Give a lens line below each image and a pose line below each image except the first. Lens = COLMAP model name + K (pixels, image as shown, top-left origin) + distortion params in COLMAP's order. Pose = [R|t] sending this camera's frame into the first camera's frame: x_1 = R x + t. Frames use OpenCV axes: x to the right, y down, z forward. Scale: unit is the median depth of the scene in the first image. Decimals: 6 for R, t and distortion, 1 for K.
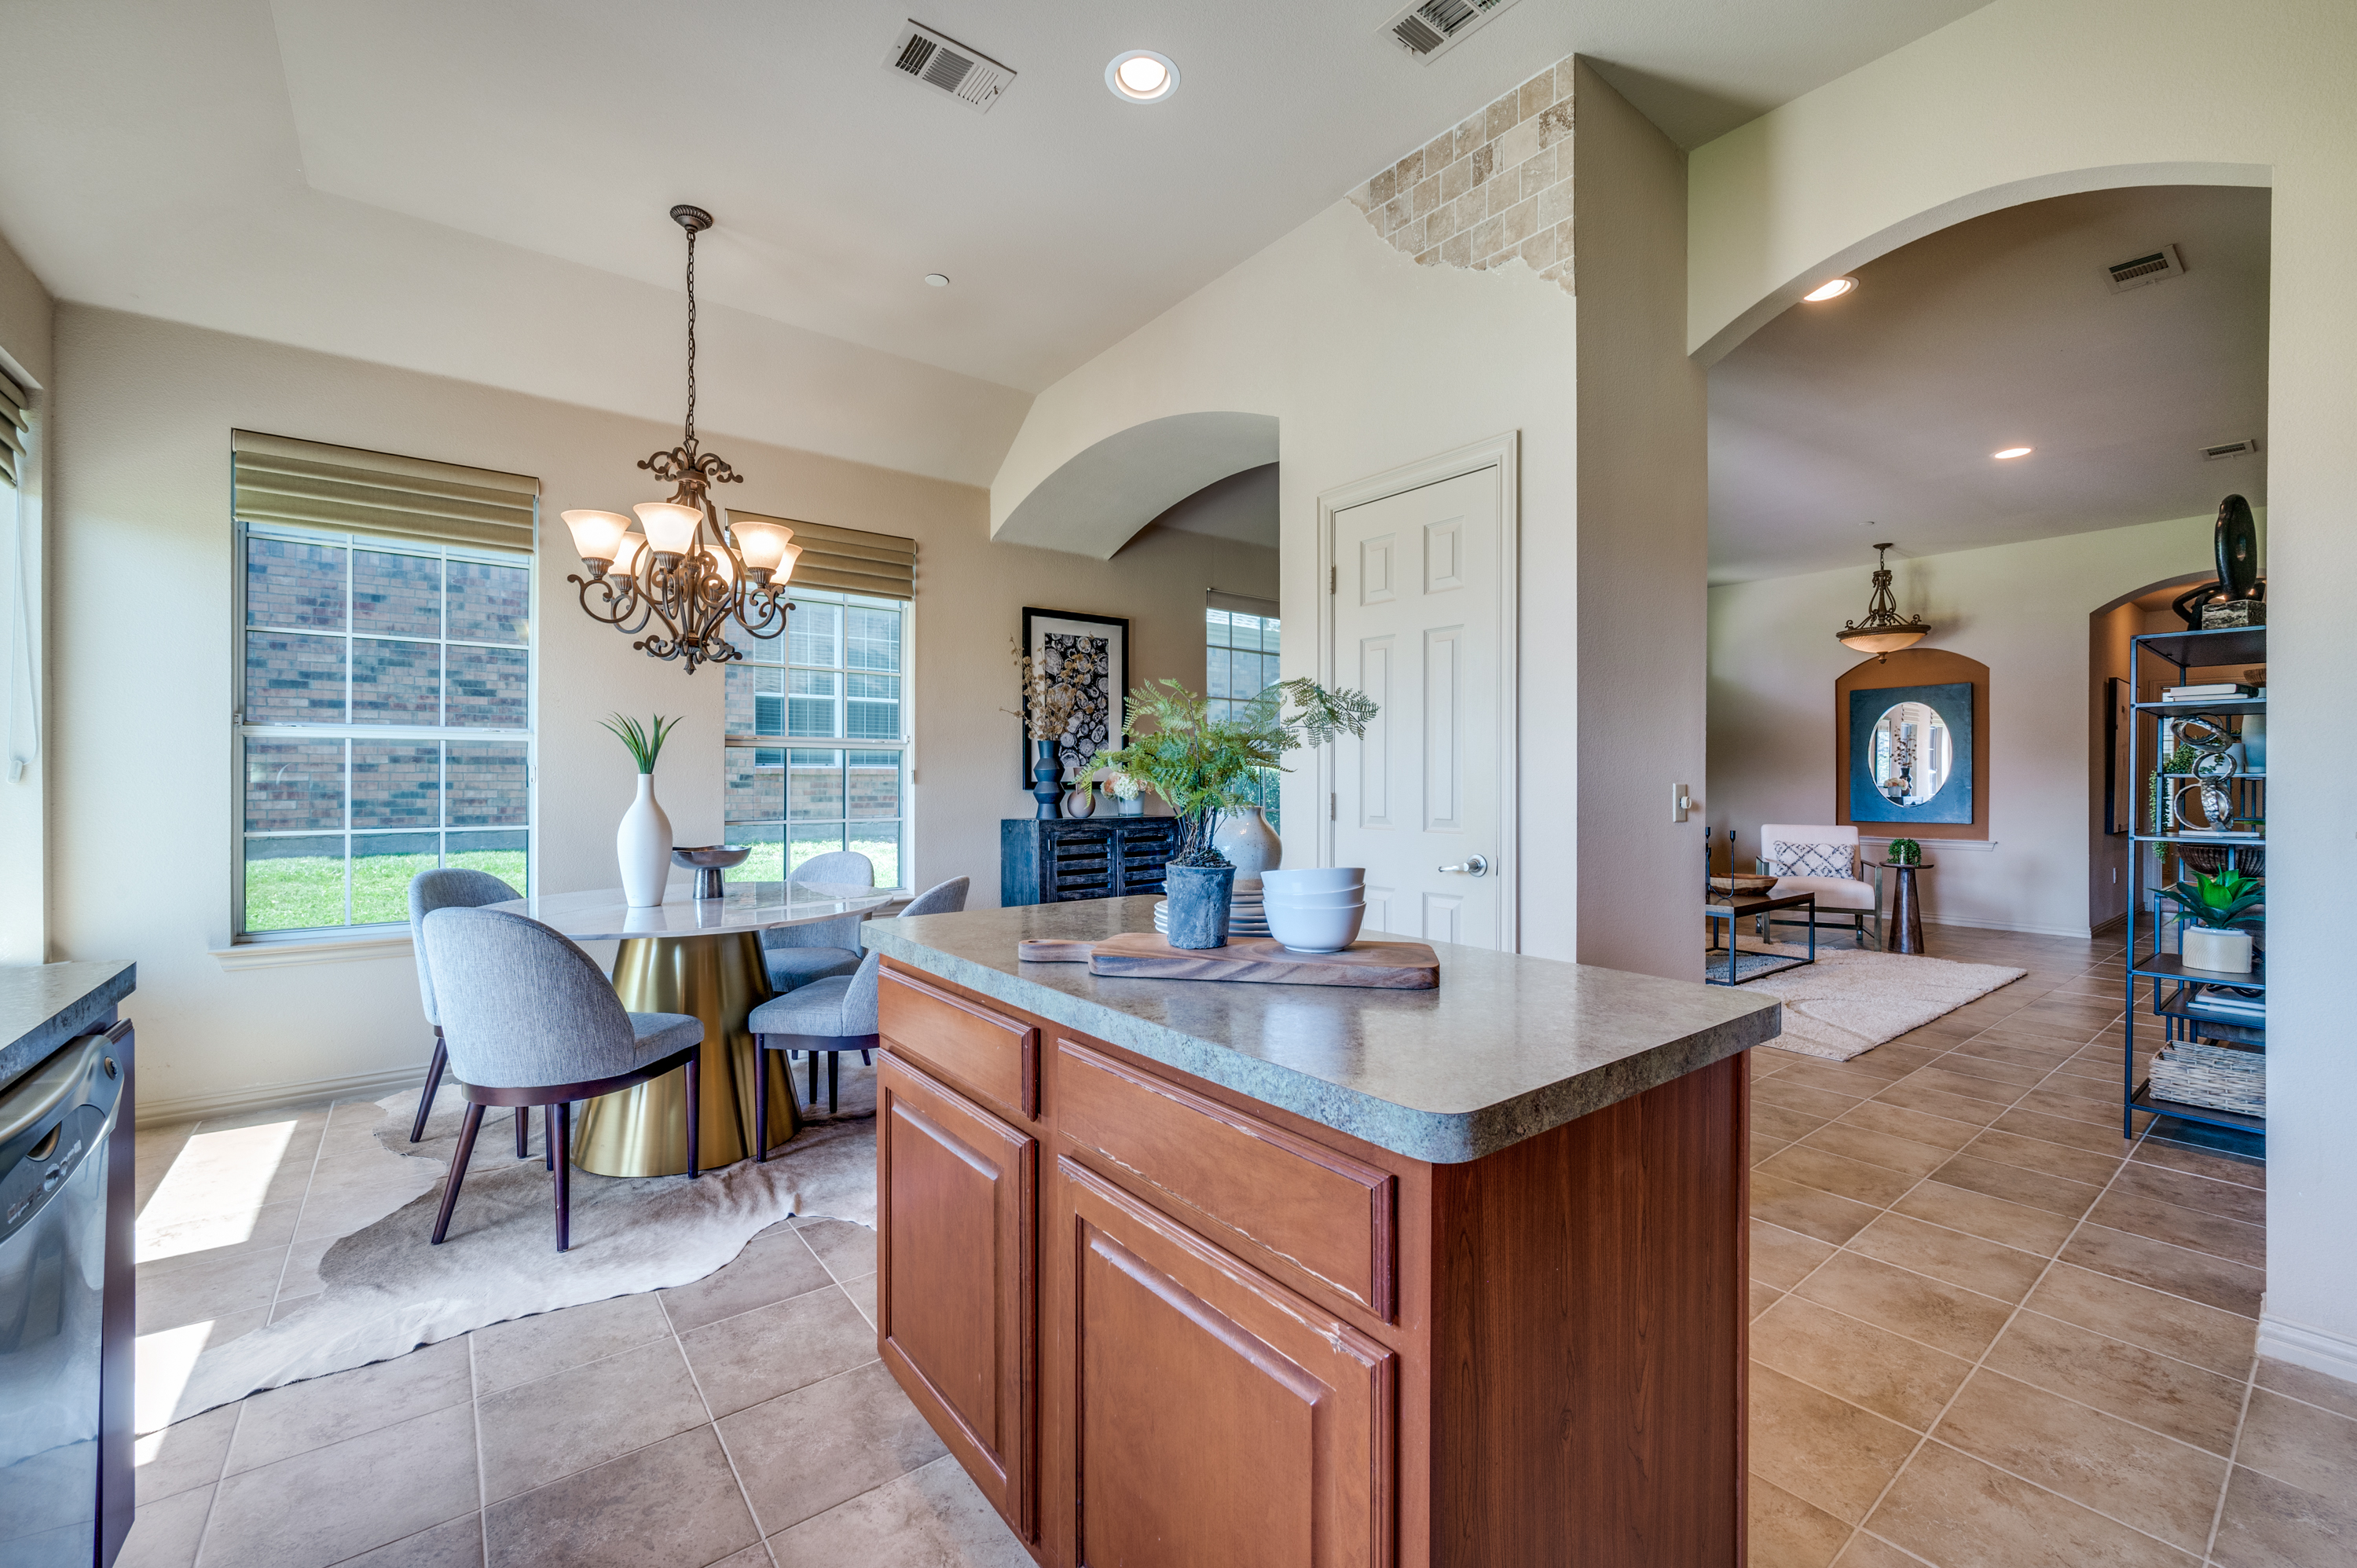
lens RADIAL K [[964.0, 0, 1178.5], [0, 964.0, 784.0], [0, 0, 1]] dist [-0.002157, -0.000049]
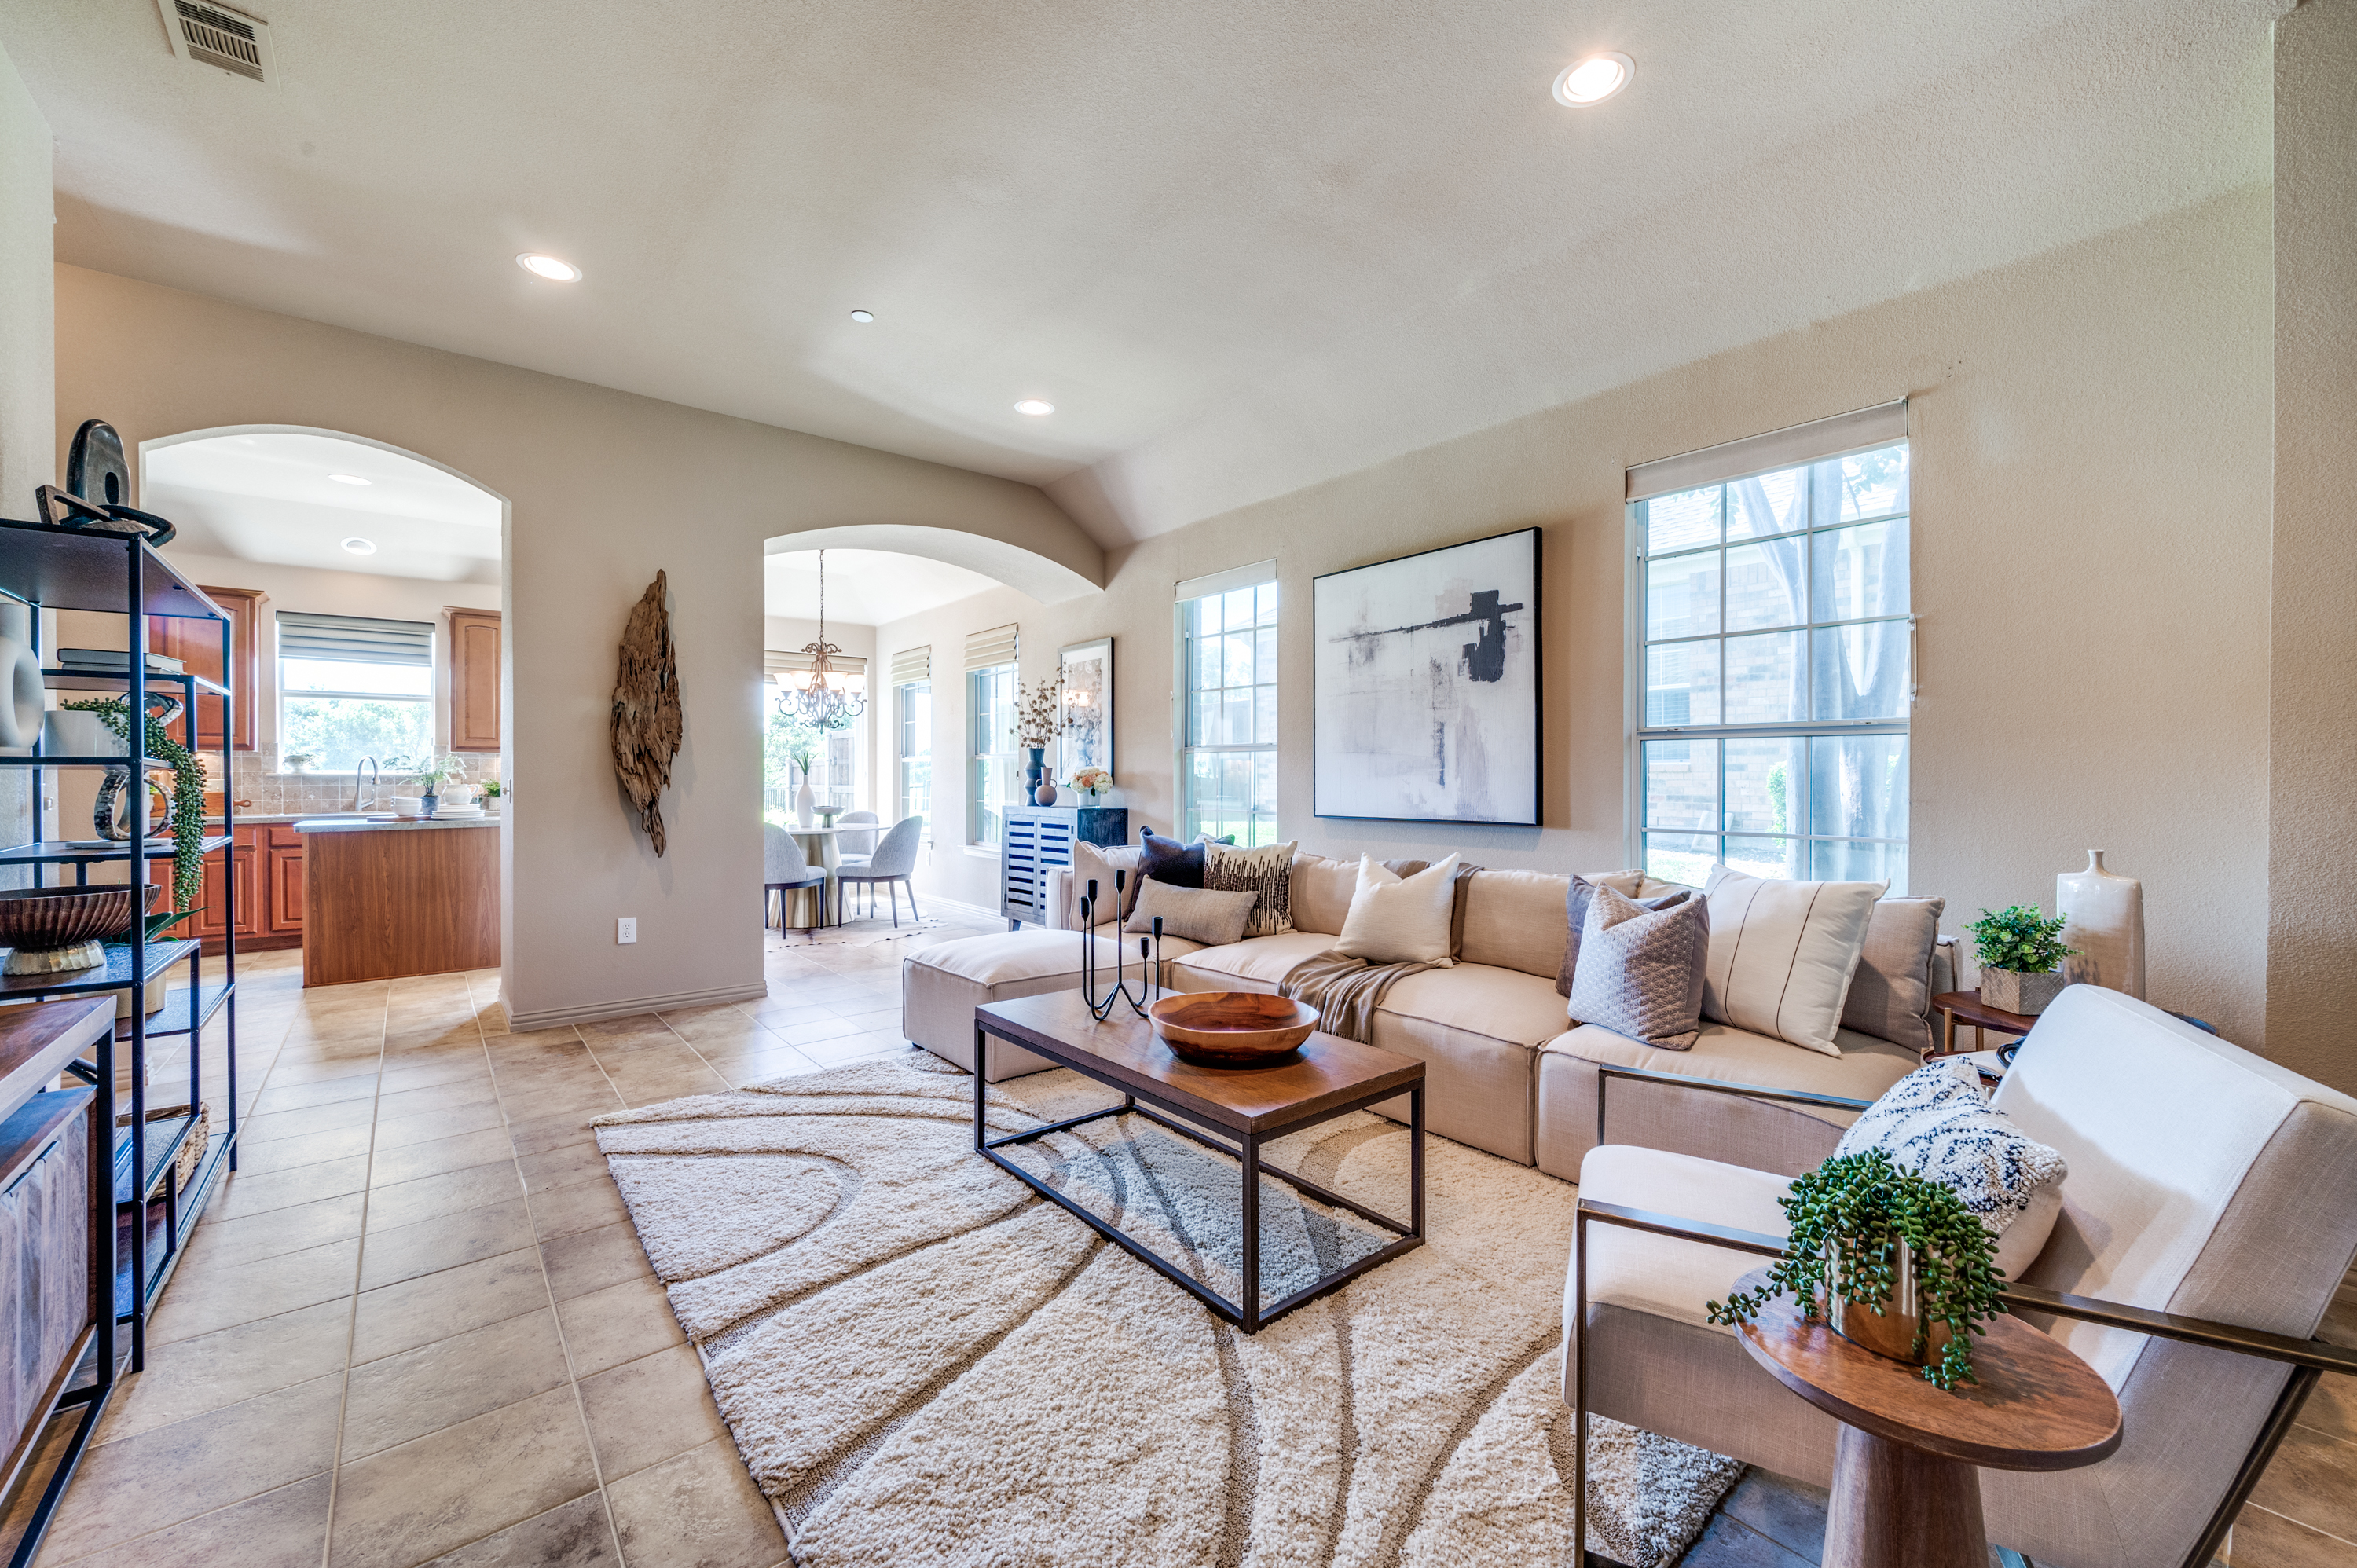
lens RADIAL K [[932.5, 0, 1168.7], [0, 932.5, 785.9], [0, 0, 1]] dist [-0.001210, 0.000177]
pose [[0.015441, 0.008406, -0.999845, 0.767477], [-0.002900, 0.999961, 0.008362, -0.001477], [0.999877, 0.002771, 0.015465, 0.763722]]
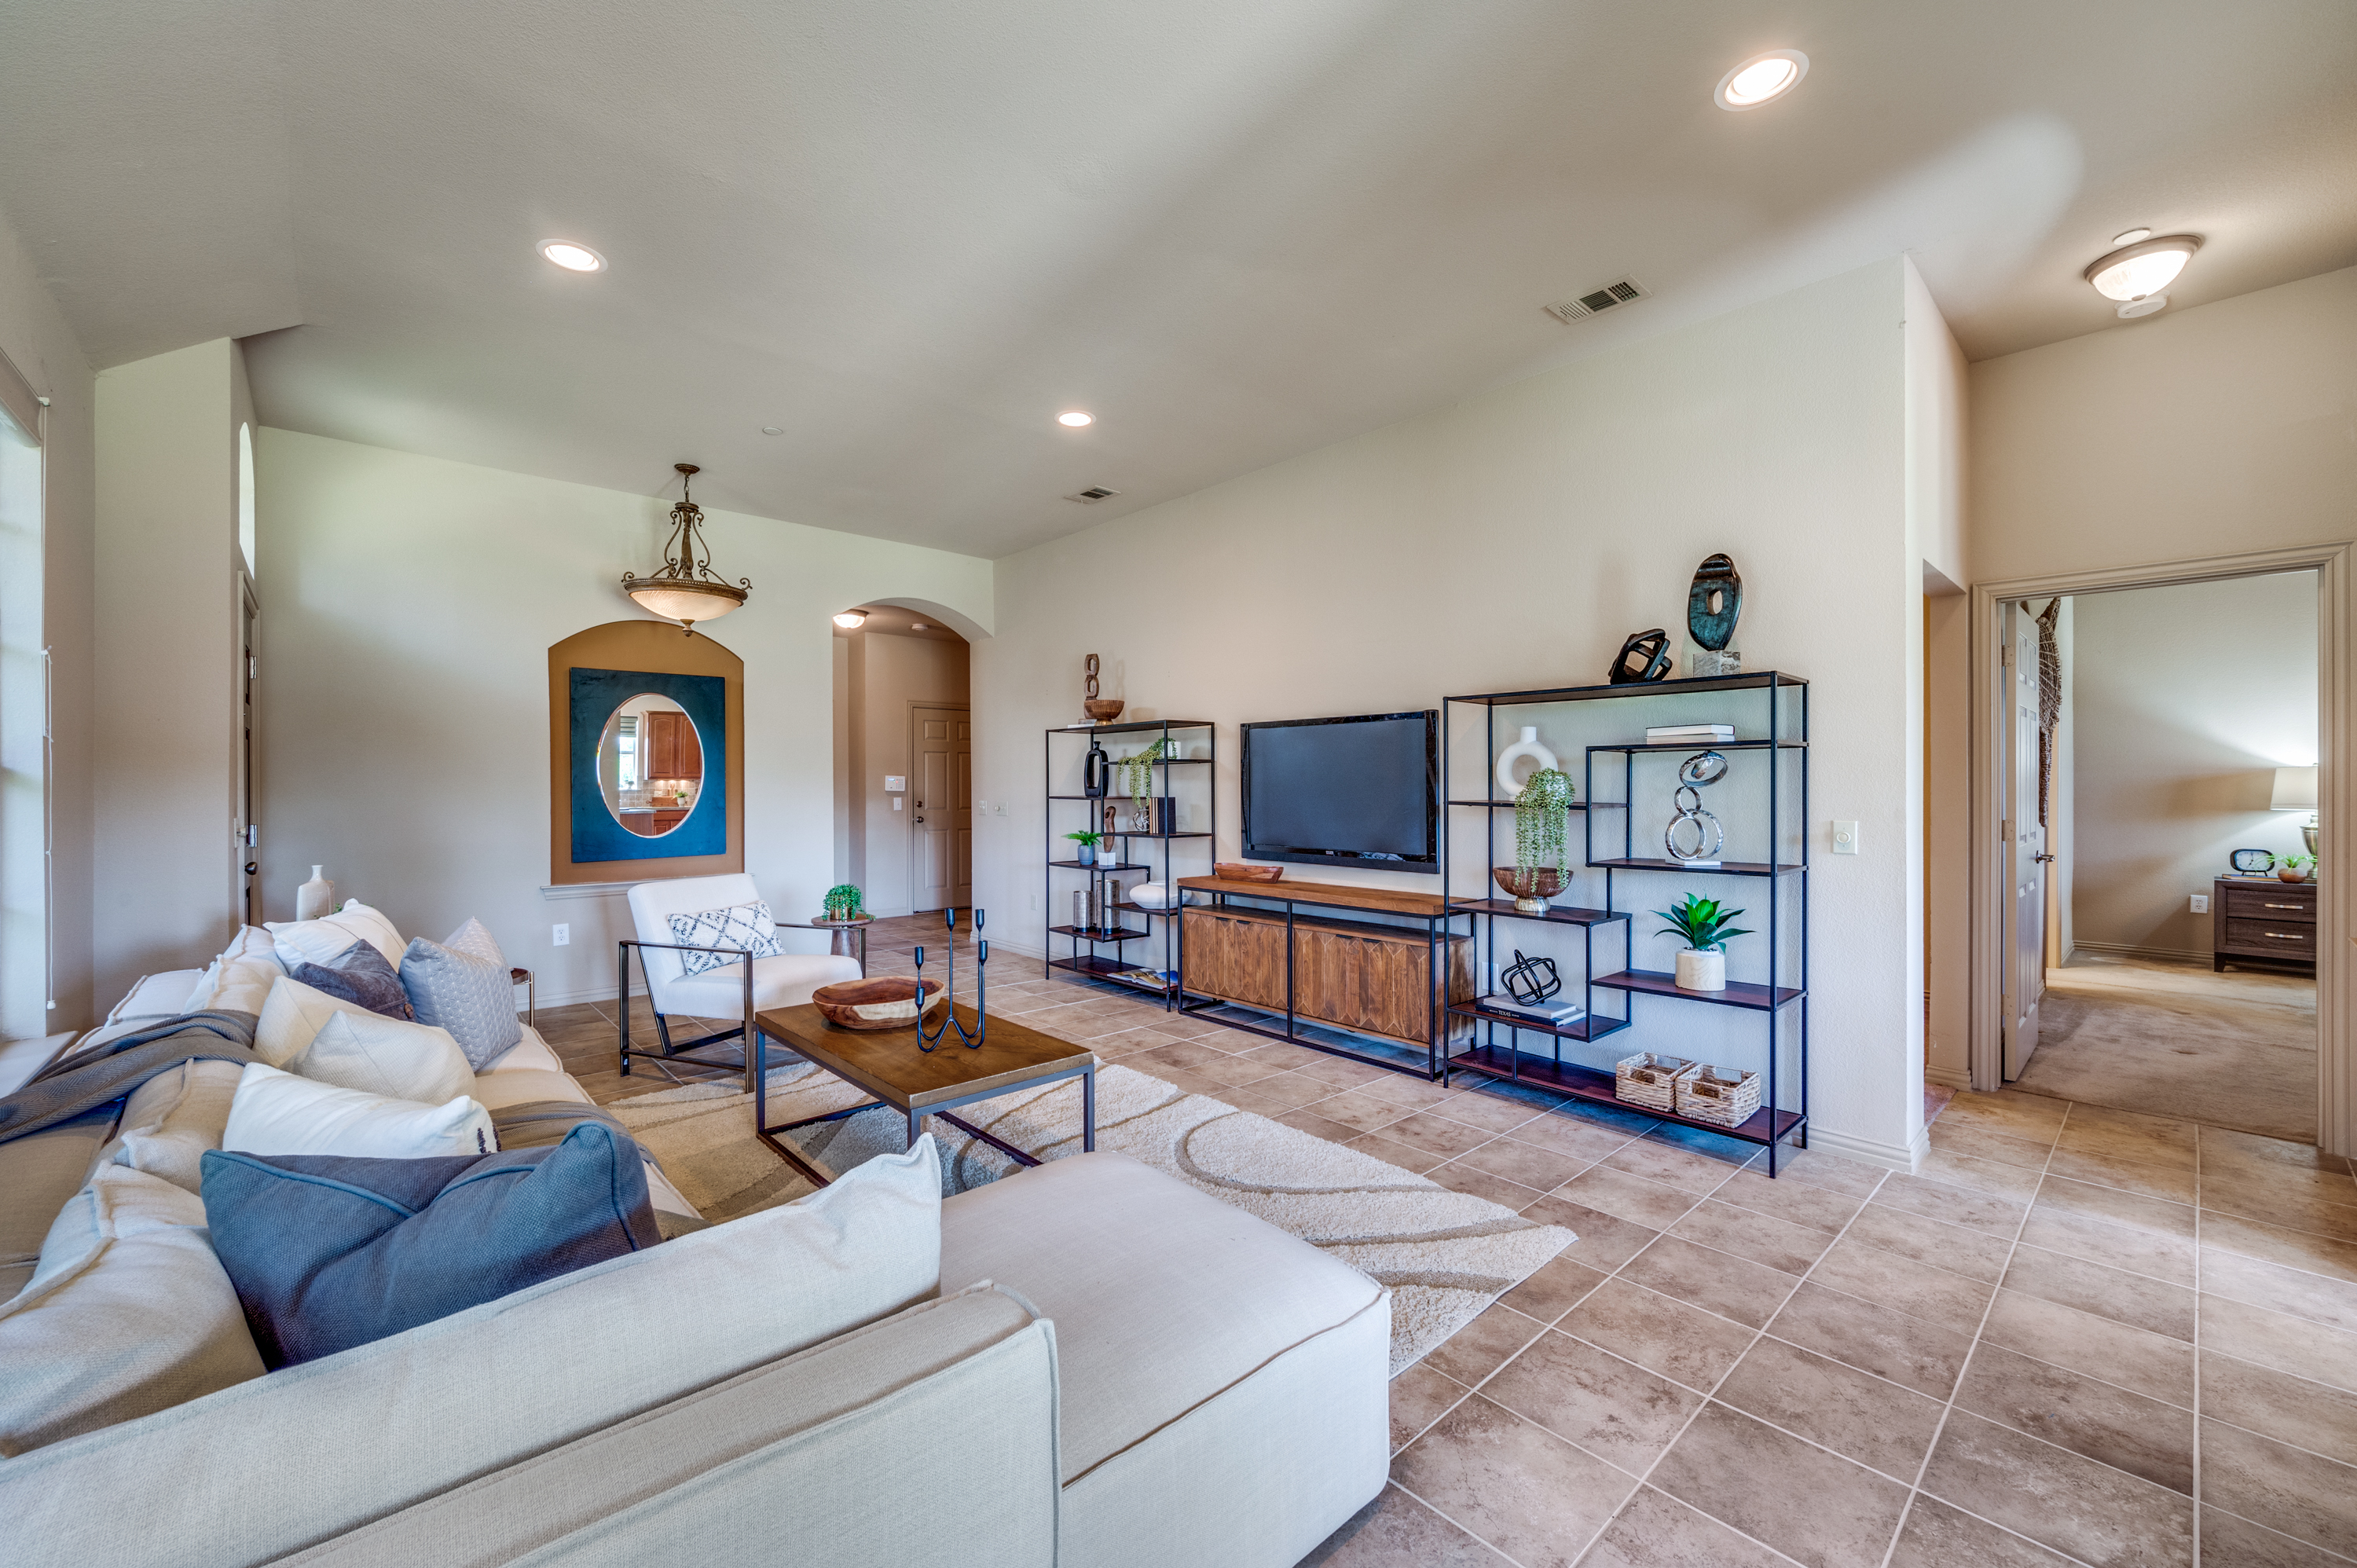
lens RADIAL K [[932.5, 0, 1168.7], [0, 932.5, 785.9], [0, 0, 1]] dist [-0.001210, 0.000177]
pose [[-0.062075, -0.006325, 0.998051, 0.029958], [0.005555, 0.999962, 0.006683, -0.018421], [-0.998056, 0.005959, -0.062038, 0.686750]]
